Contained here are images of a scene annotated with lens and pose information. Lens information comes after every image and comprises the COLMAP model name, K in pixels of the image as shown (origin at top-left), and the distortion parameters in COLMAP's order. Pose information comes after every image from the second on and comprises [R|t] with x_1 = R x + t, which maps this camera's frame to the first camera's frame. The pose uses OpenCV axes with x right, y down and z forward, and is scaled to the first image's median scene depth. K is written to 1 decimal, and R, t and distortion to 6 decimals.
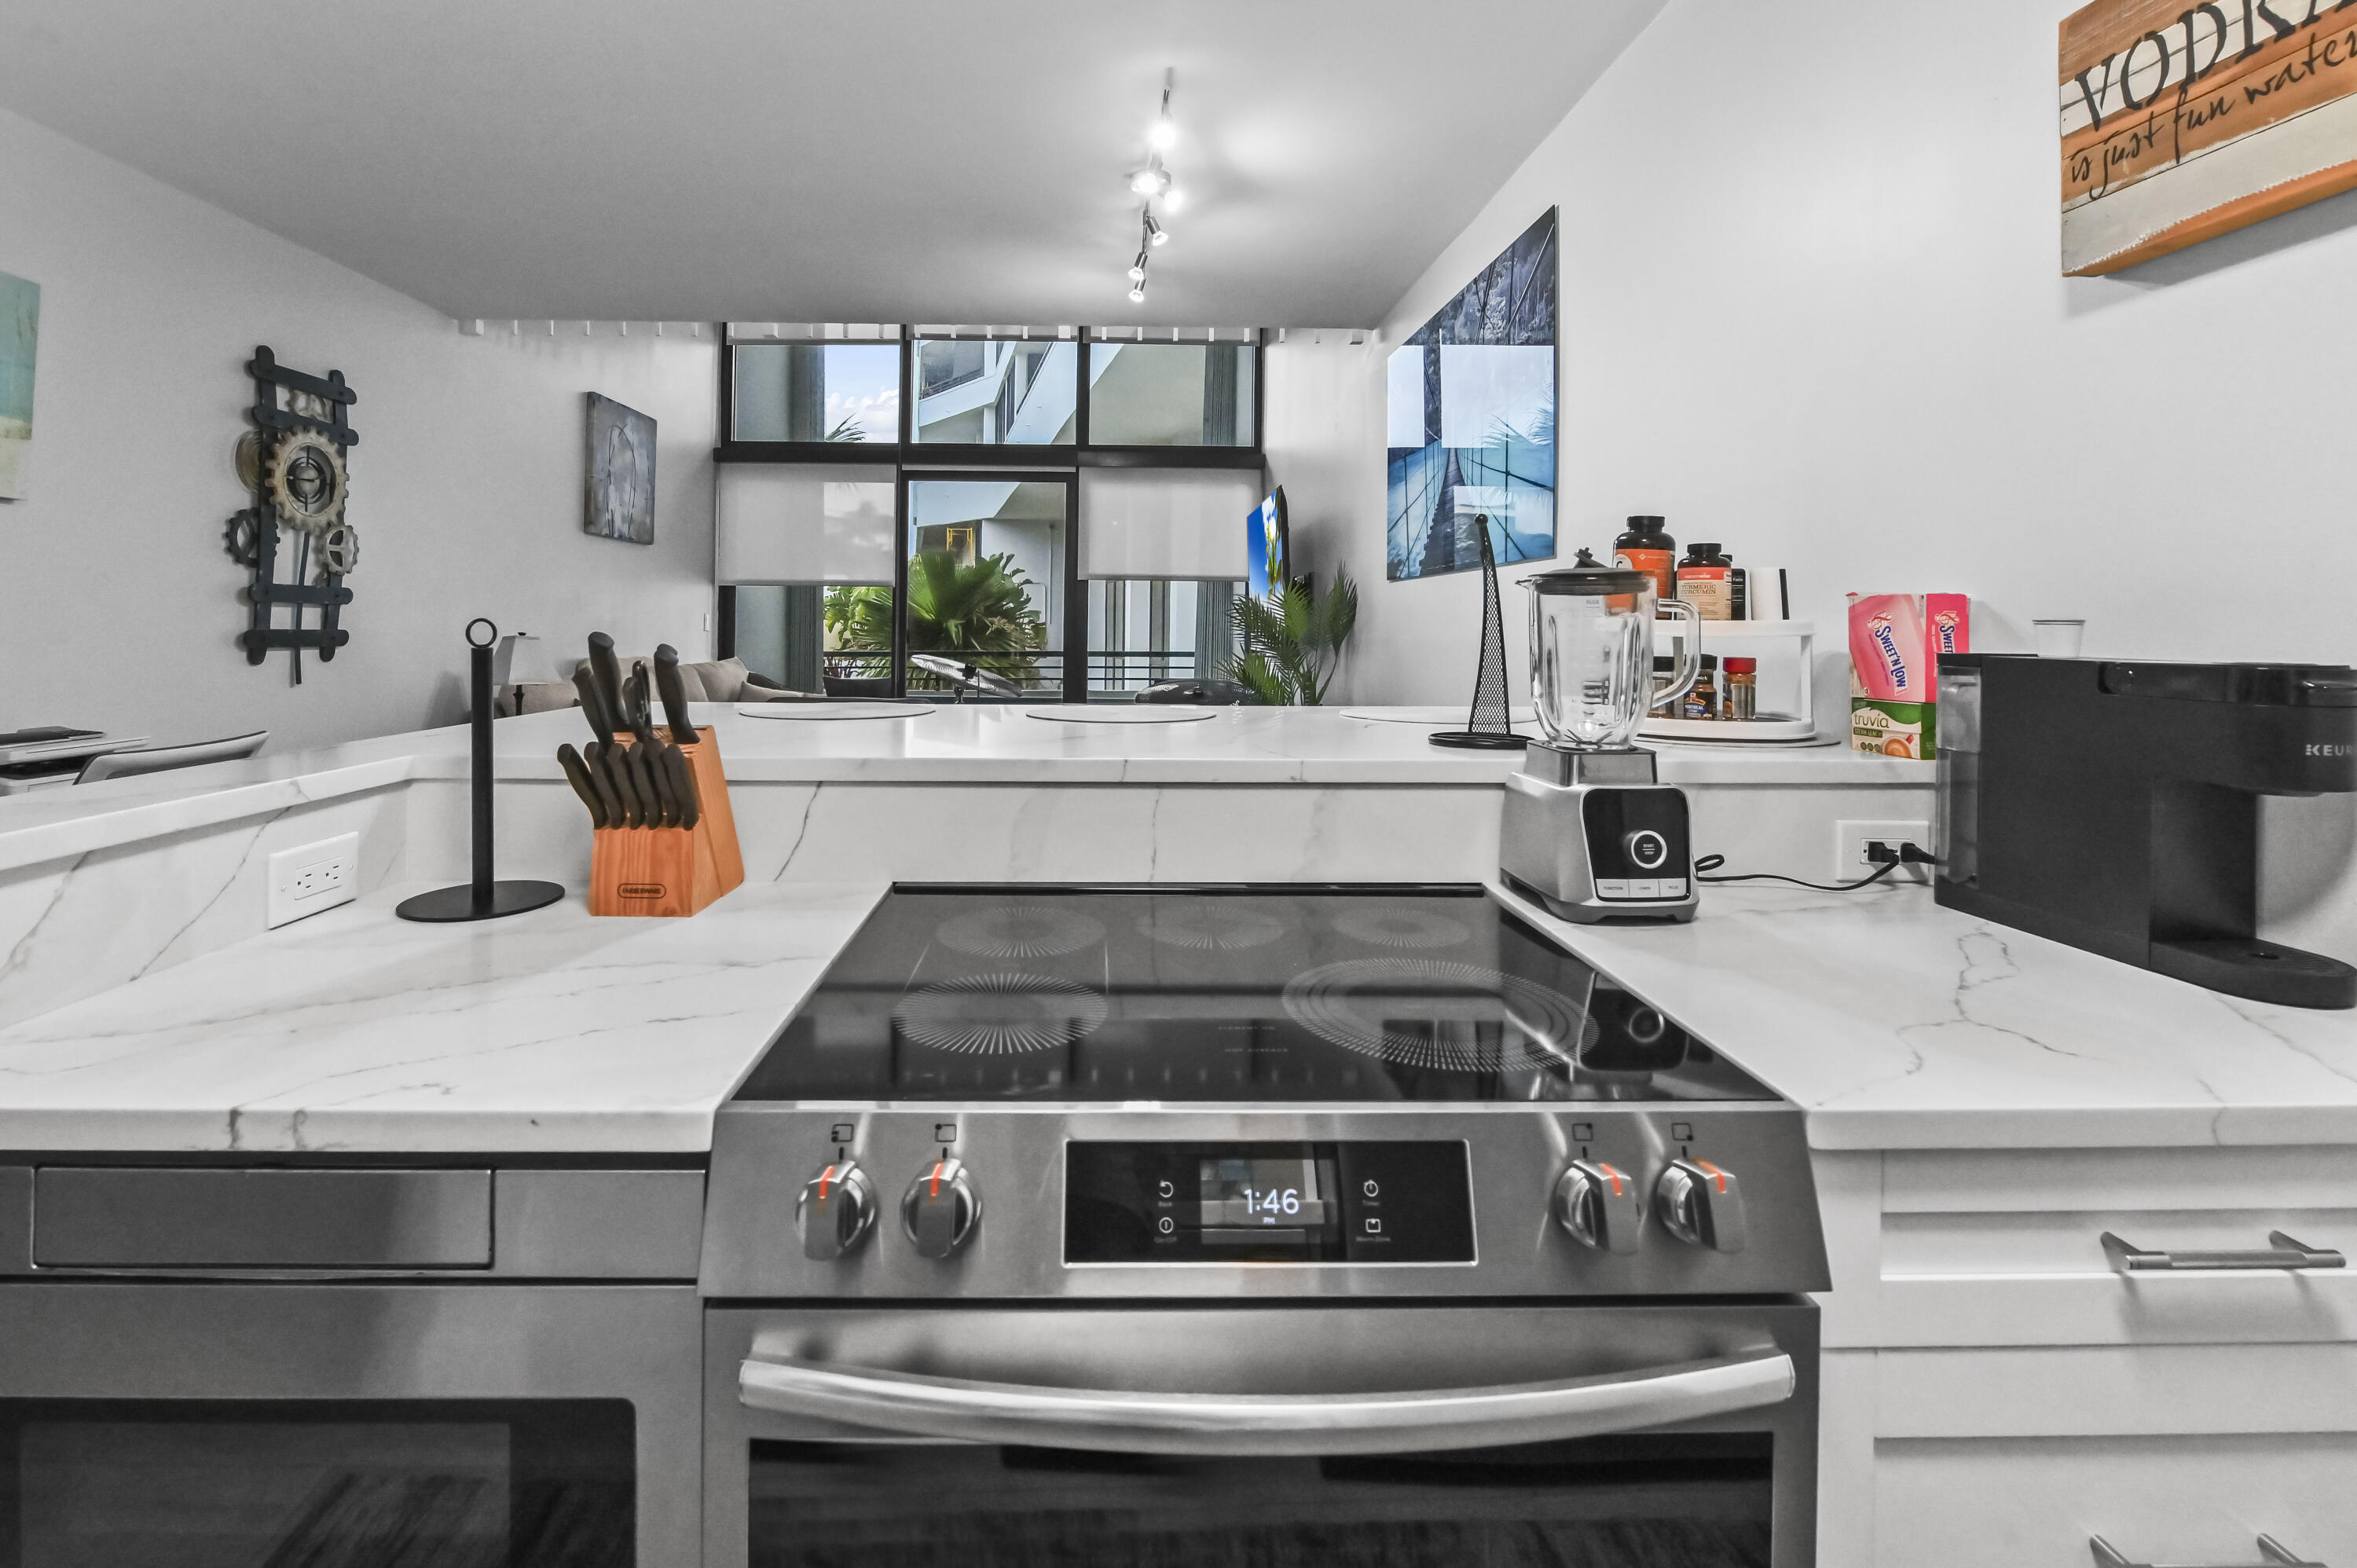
lens RADIAL K [[1023.8, 0, 1131.6], [0, 1023.8, 615.5], [0, 0, 1]] dist [-0.004569, 0.000005]
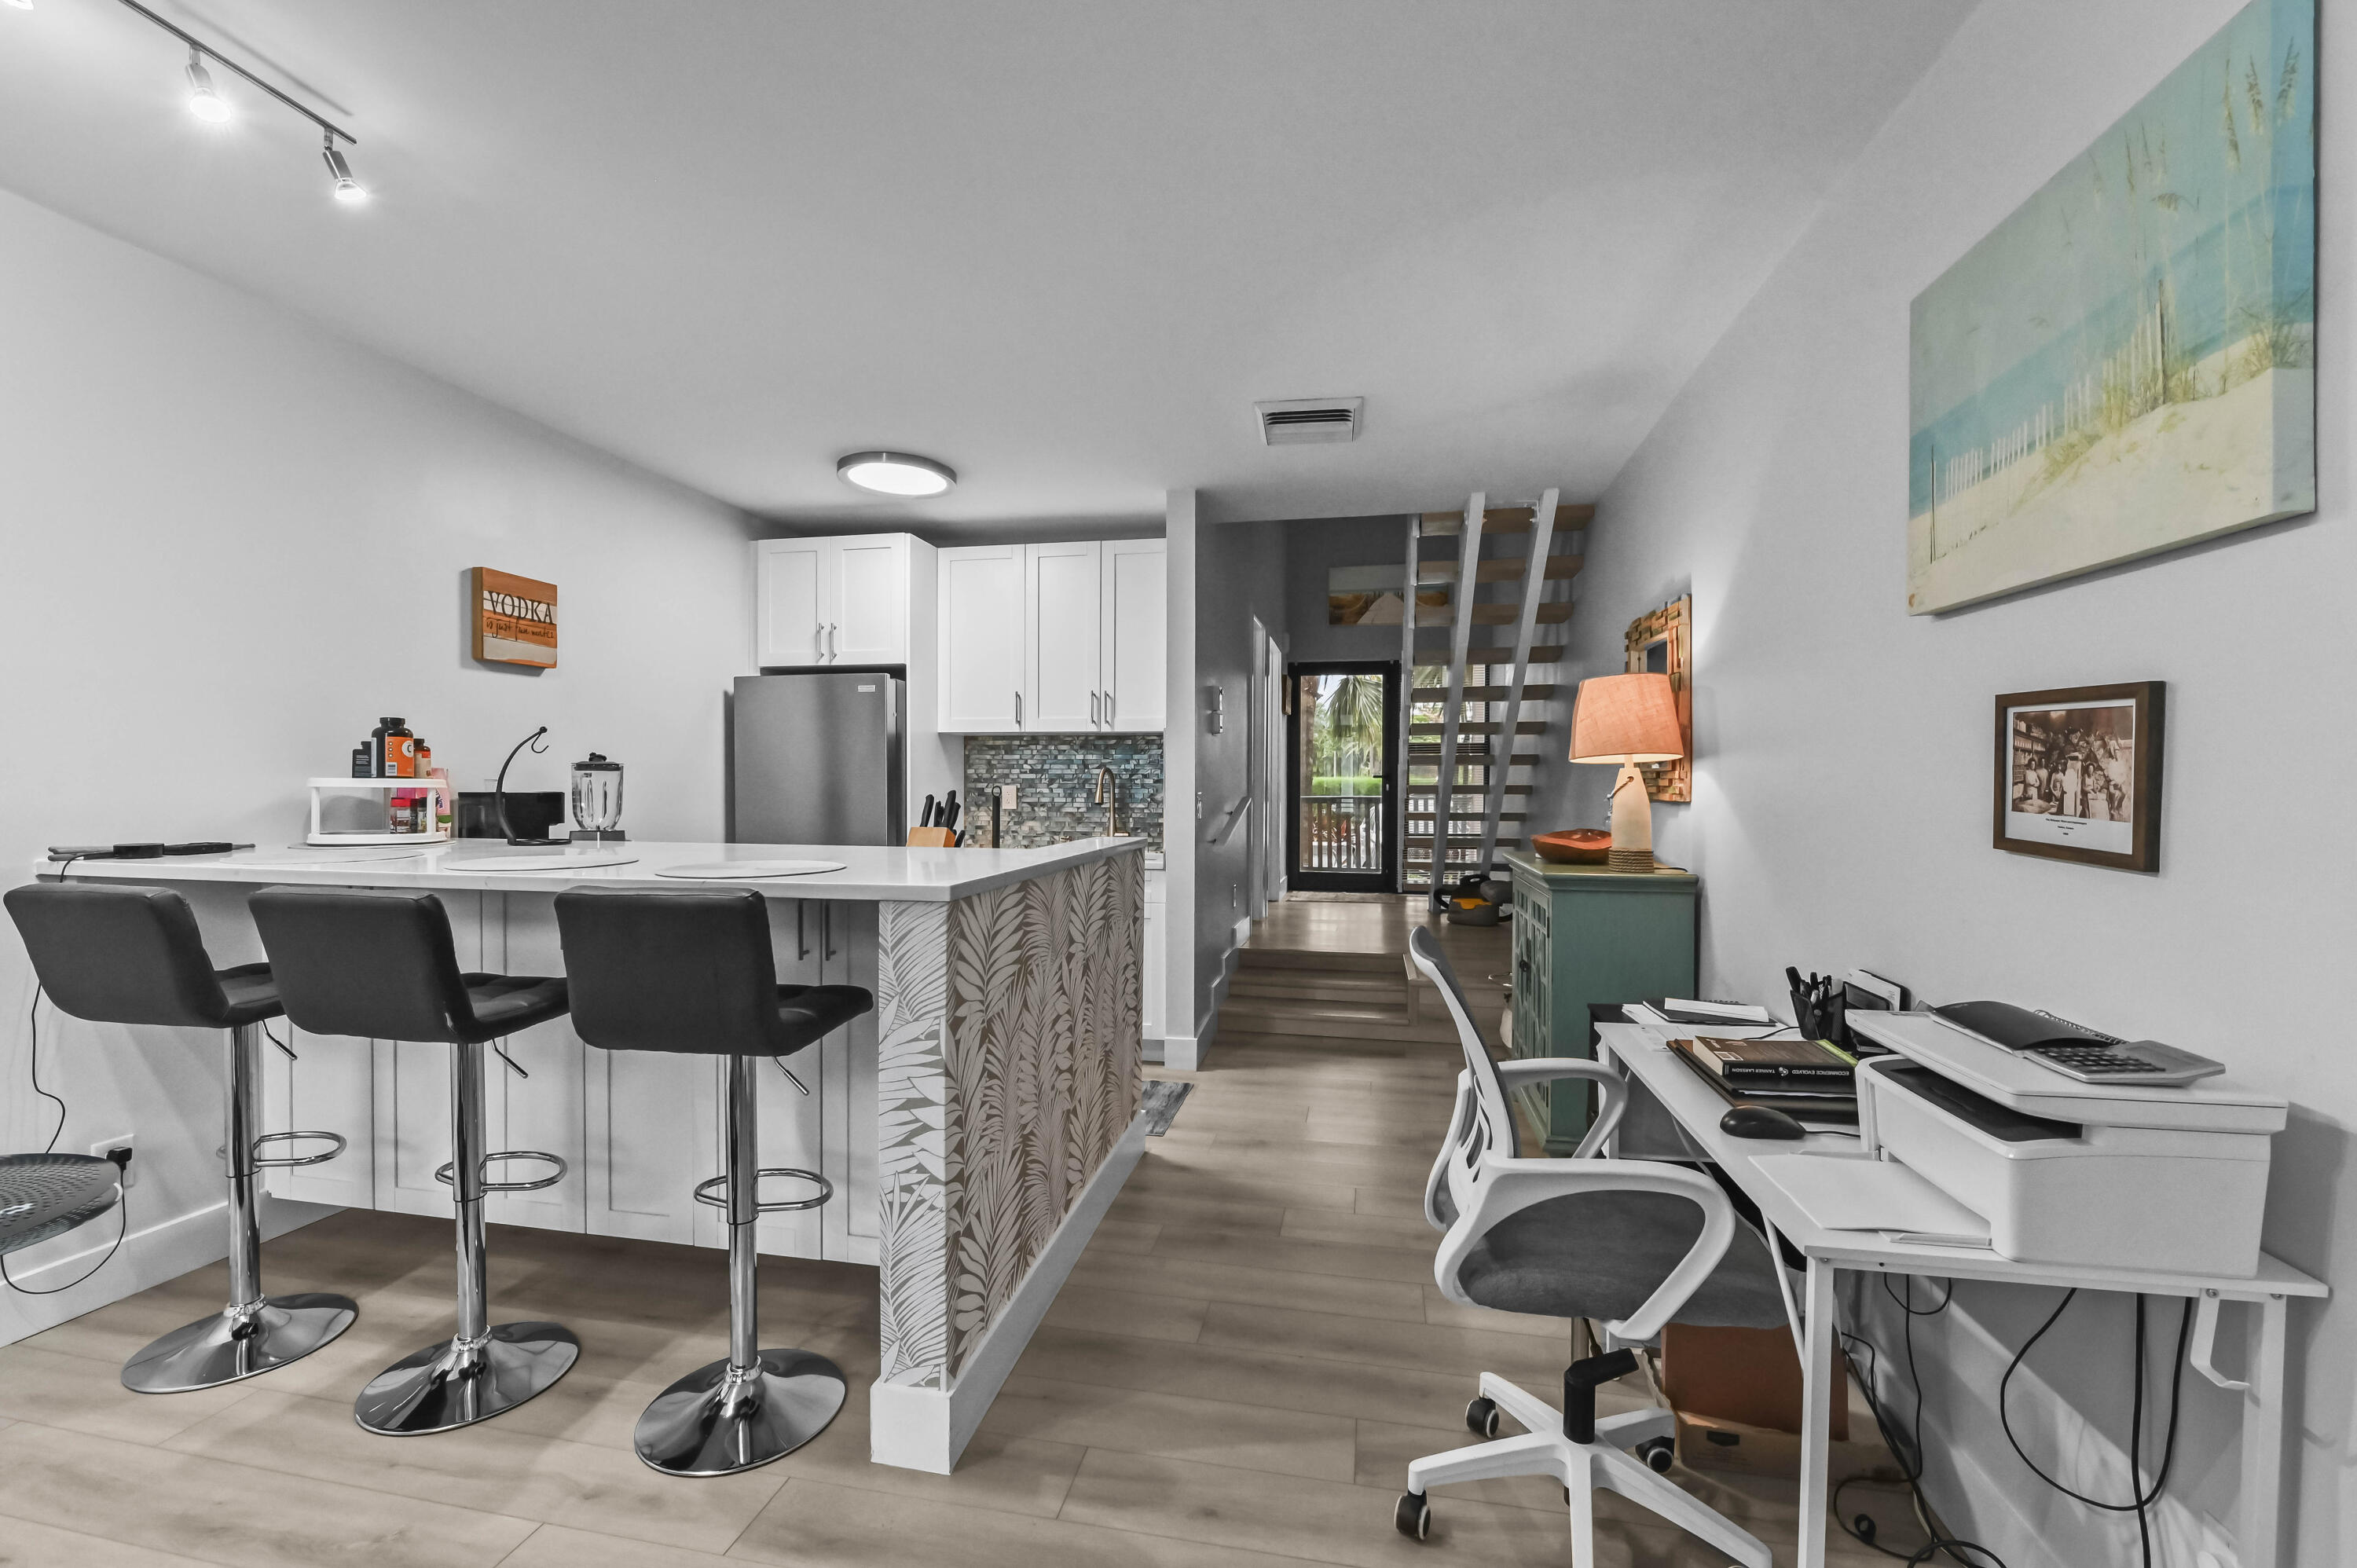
lens RADIAL K [[957.4, 0, 1186.9], [0, 957.4, 793.9], [0, 0, 1]] dist [0.000082, 0.000086]
pose [[-0.974834, -0.013044, 0.222550, -0.336214], [-0.012423, 0.999914, 0.004191, 0.002041], [-0.222586, 0.001321, -0.974912, 0.664586]]
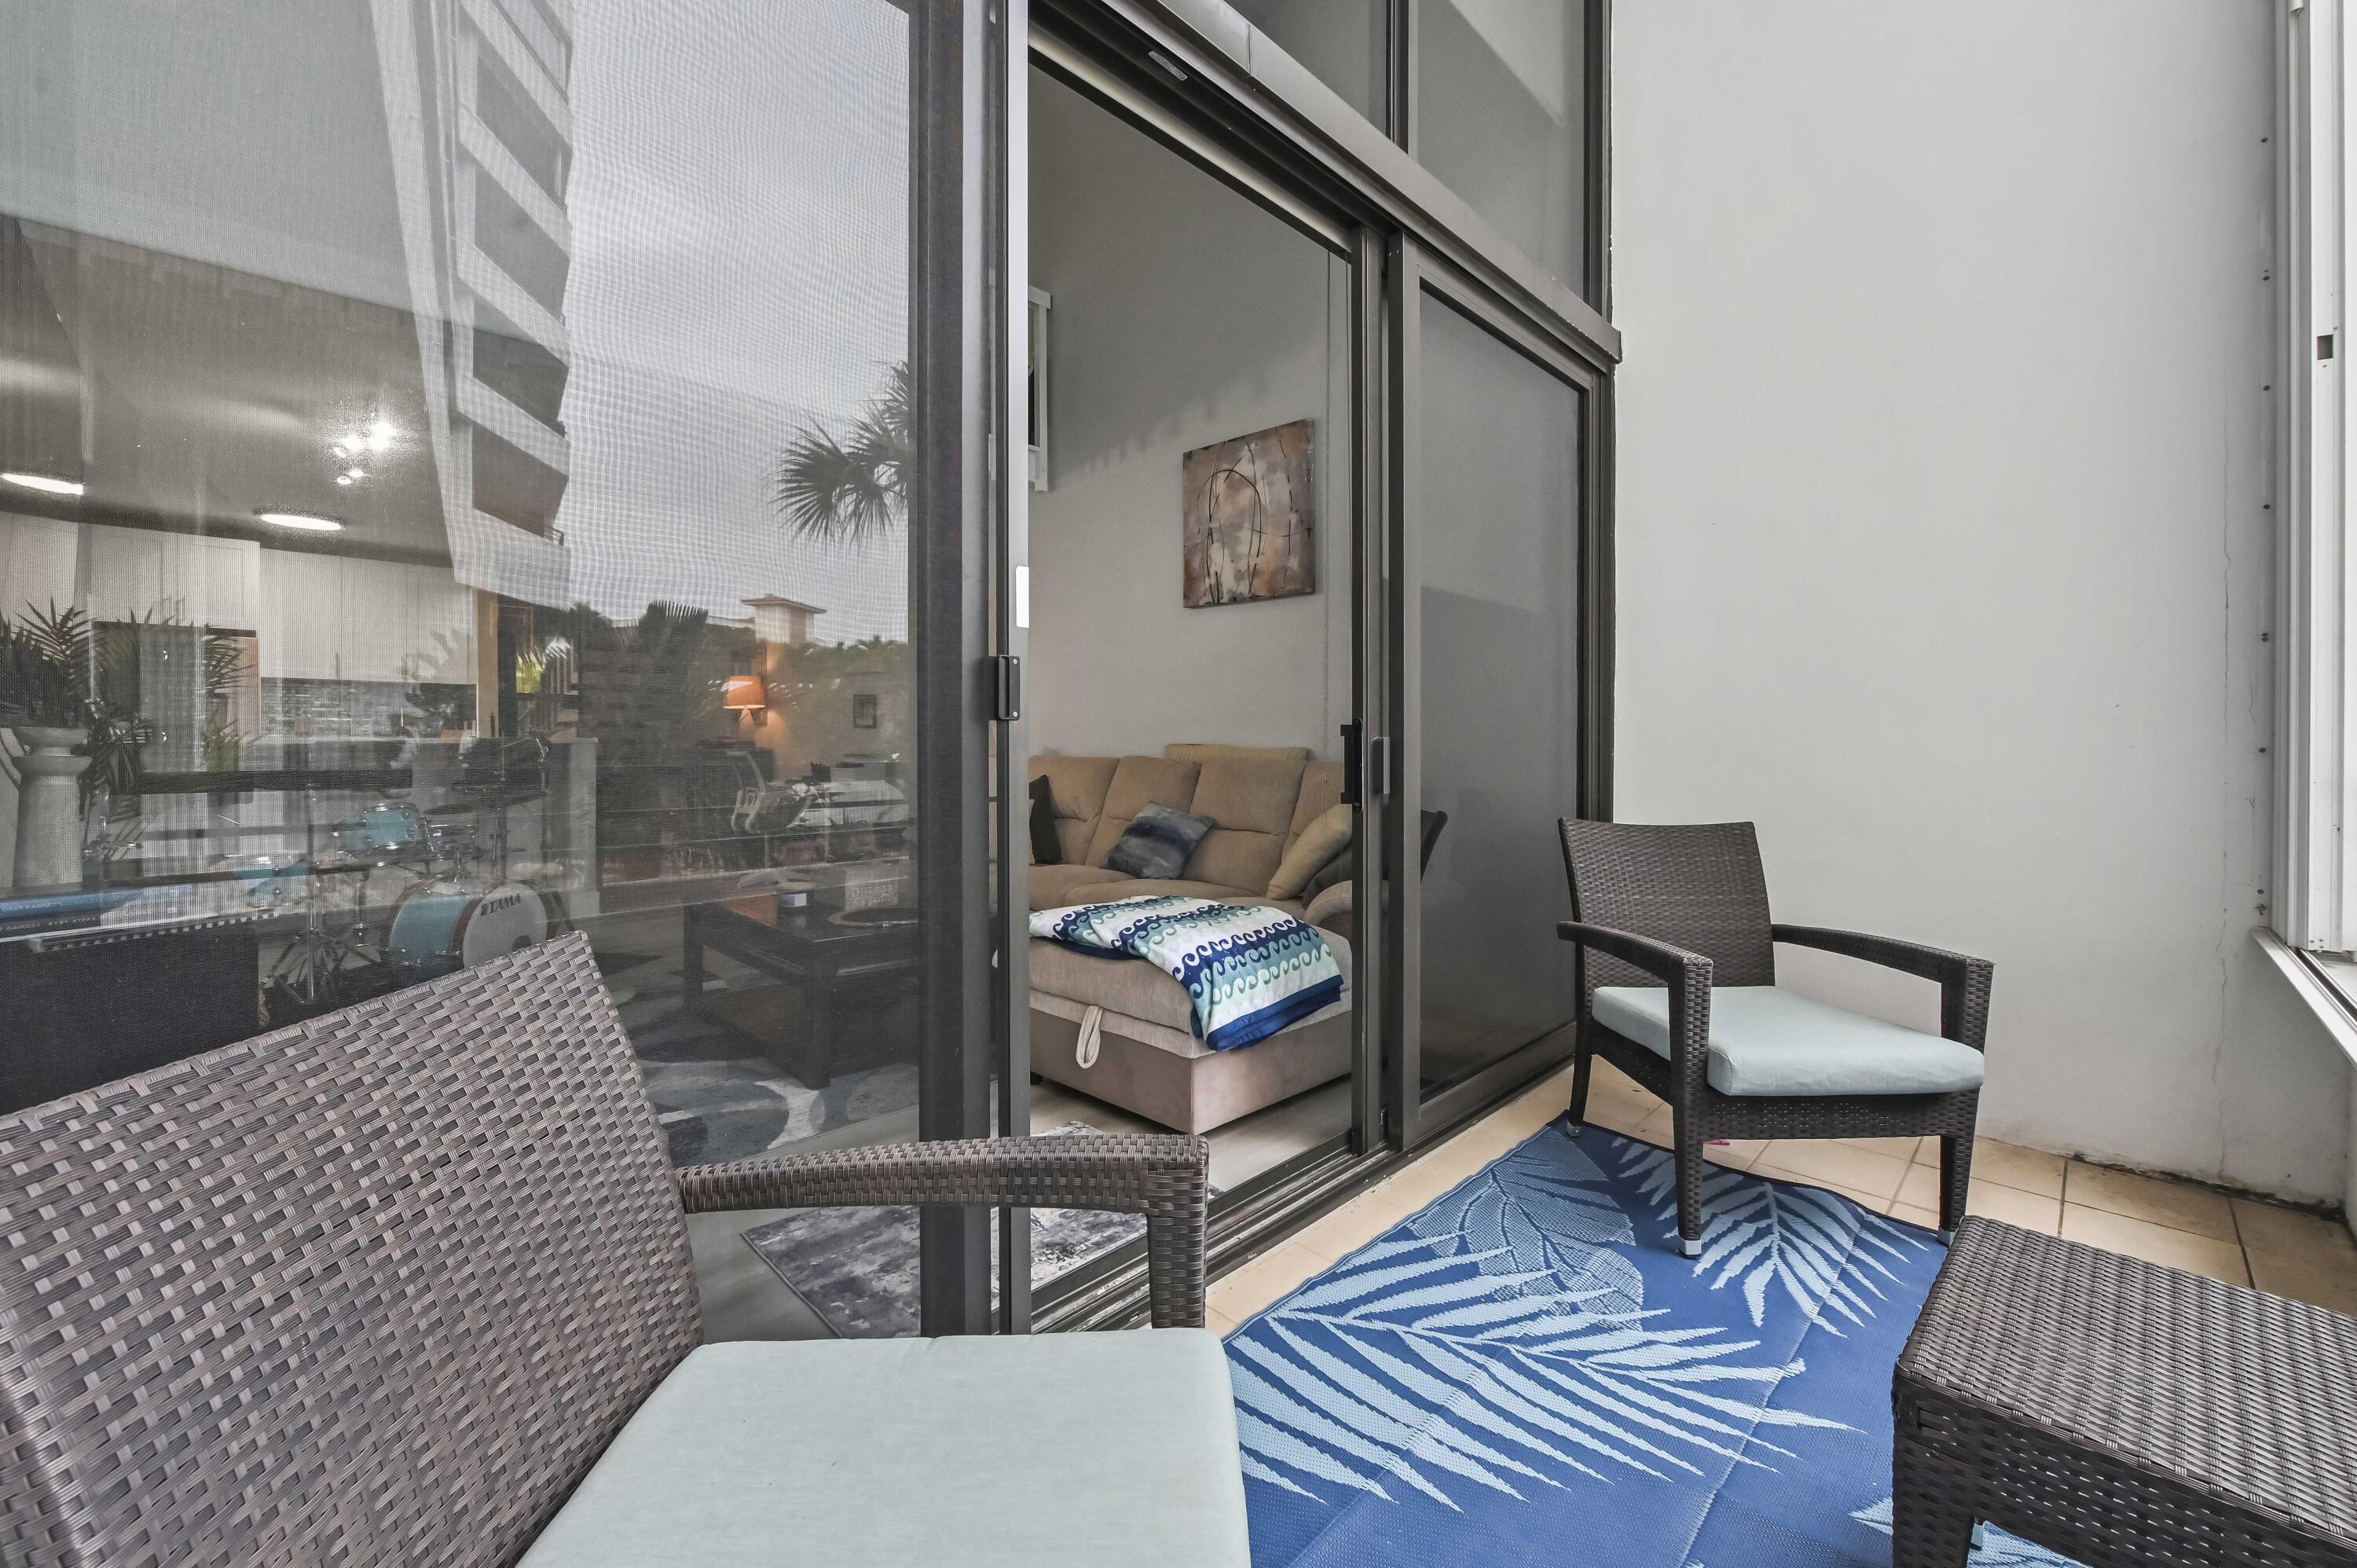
lens RADIAL K [[968.1, 0, 1180.7], [0, 968.1, 747.4], [0, 0, 1]] dist [-0.013154, 0.000013]
pose [[-0.710465, -0.004774, -0.703717, 0.080807], [-0.001650, 0.999986, -0.005118, 0.047082], [0.703731, -0.002475, -0.710462, 1.537938]]
